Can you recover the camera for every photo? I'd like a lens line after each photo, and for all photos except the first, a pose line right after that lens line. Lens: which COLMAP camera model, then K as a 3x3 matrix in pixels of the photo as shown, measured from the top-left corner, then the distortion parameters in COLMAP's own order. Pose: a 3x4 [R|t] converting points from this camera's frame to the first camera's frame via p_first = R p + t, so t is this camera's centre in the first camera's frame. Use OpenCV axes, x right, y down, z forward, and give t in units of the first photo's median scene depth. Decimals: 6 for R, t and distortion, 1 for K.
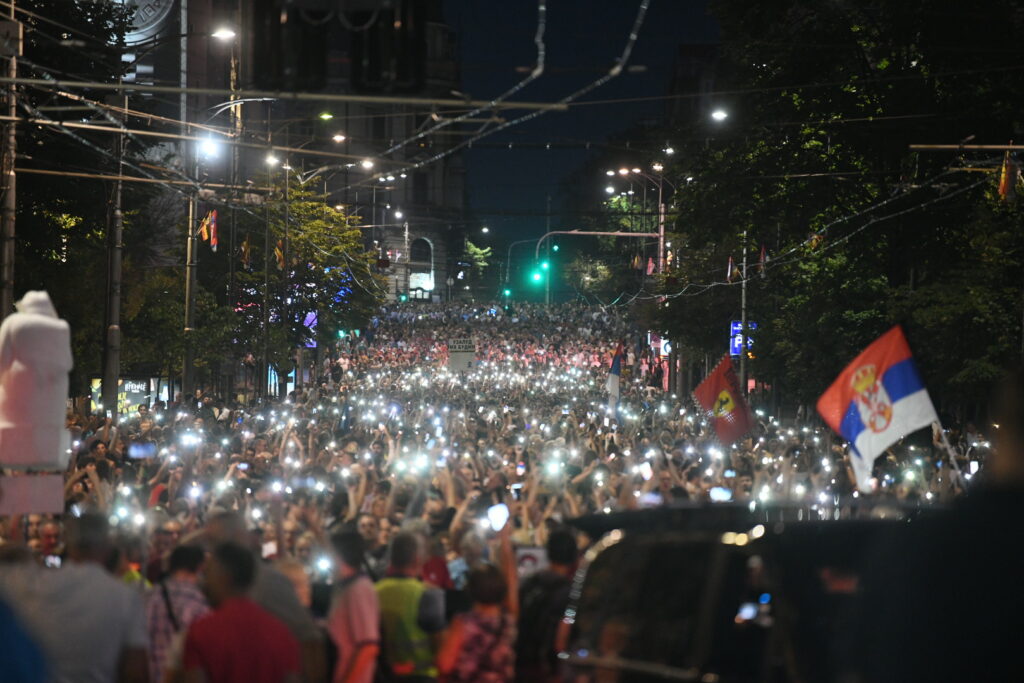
lens RADIAL K [[2705.9, 0, 512.0], [0, 2705.9, 341.5], [0, 0, 1]] dist [0.038159, 0.255752]
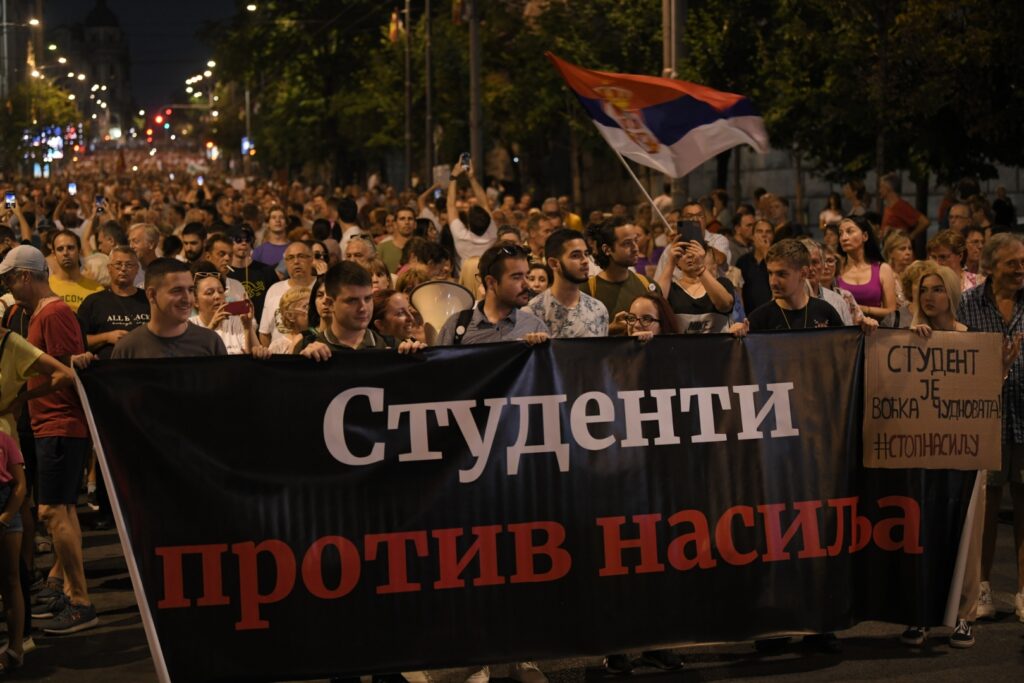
lens RADIAL K [[2138.2, 0, 512.0], [0, 2138.2, 341.5], [0, 0, 1]] dist [0.025768, 0.038029]
pose [[0.979740, -0.054945, 0.192587, -0.032276], [0.031378, 0.991867, 0.123352, -0.030720], [-0.197798, -0.114810, 0.973496, -0.491519]]
